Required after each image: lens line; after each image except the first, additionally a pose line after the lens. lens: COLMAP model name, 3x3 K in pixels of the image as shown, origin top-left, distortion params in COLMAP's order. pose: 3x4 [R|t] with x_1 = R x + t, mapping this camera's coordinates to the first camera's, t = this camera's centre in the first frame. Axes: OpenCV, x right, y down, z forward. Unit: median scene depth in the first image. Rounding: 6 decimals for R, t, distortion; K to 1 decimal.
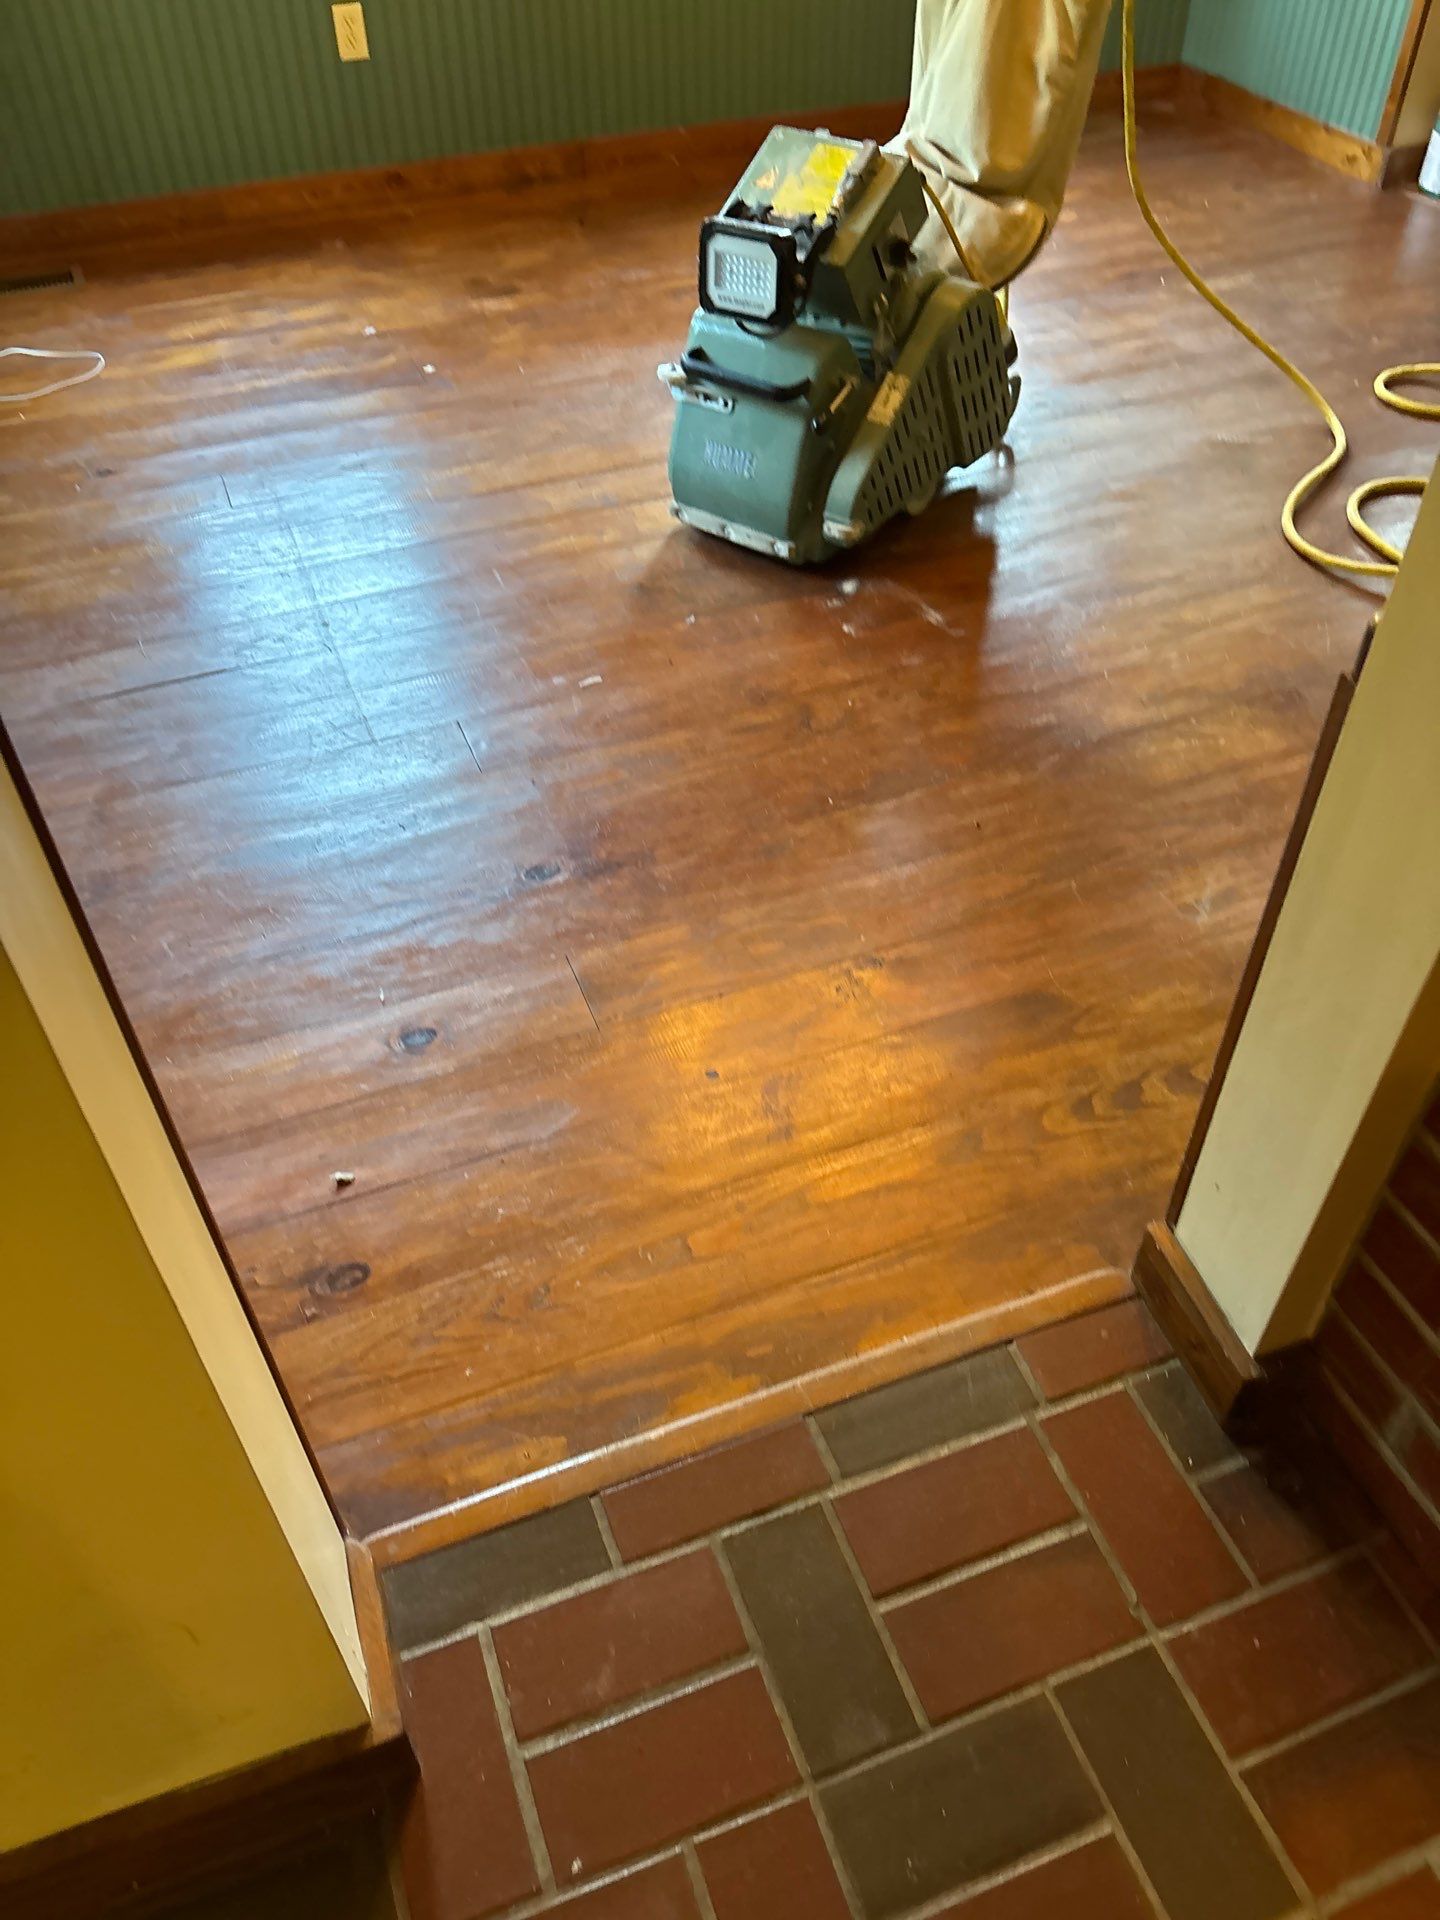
lens RADIAL K [[1449.3, 0, 722.8], [0, 1449.3, 954.9], [0, 0, 1]] dist [0.051045, -0.060125]
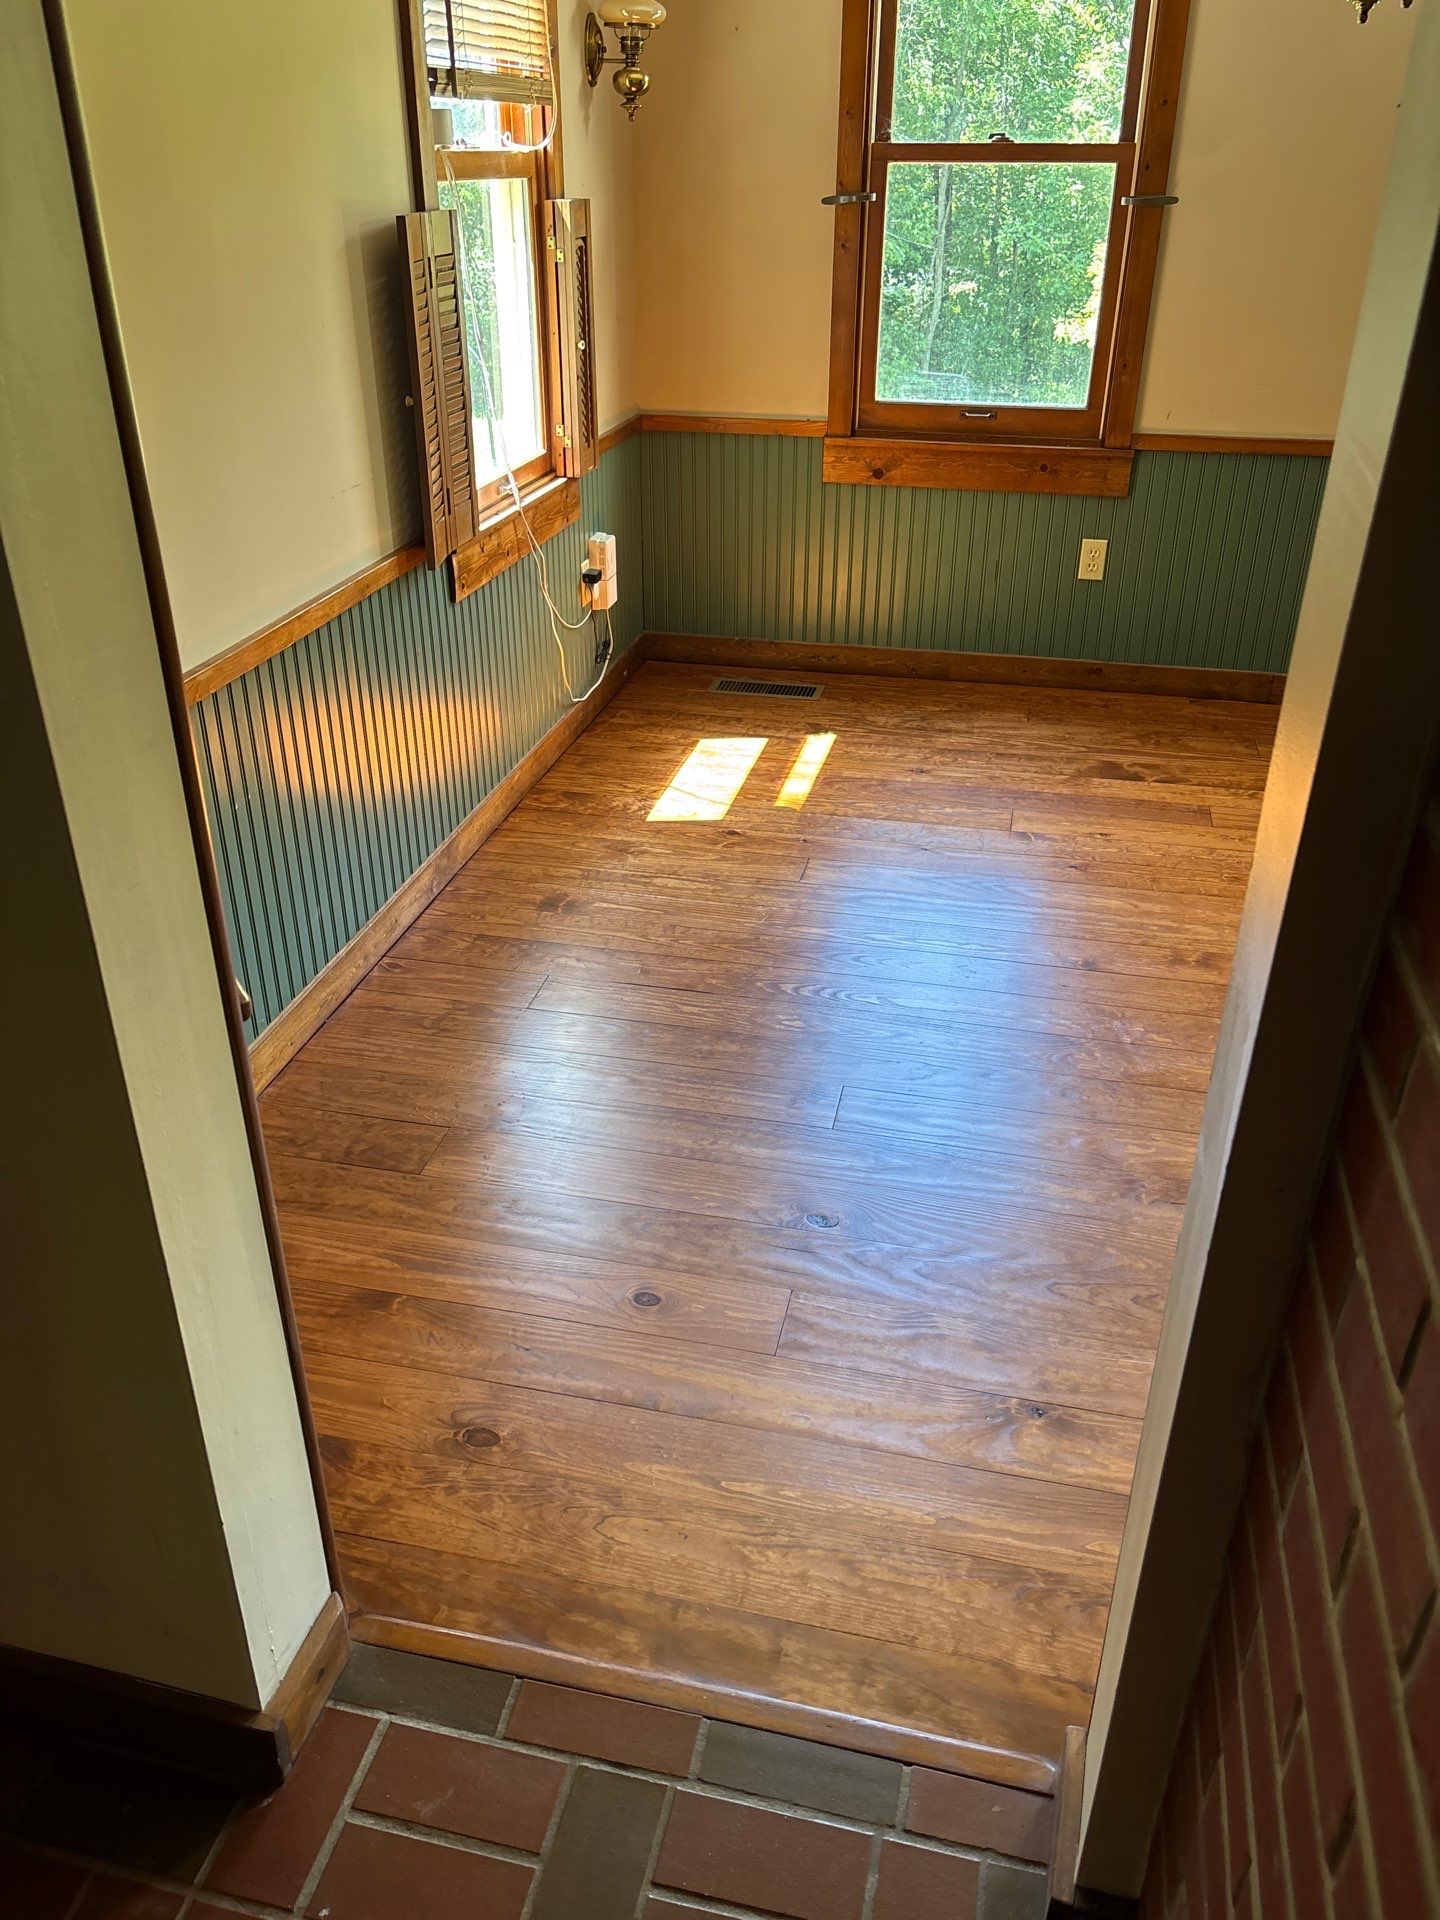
lens RADIAL K [[1449.3, 0, 719.4], [0, 1449.3, 974.0], [0, 0, 1]] dist [0.051045, -0.060125]
pose [[0.829473, 0.287934, -0.478612, 0.459012], [-0.398567, 0.905438, -0.146034, -0.048963], [0.391306, 0.311890, 0.865797, -0.170836]]
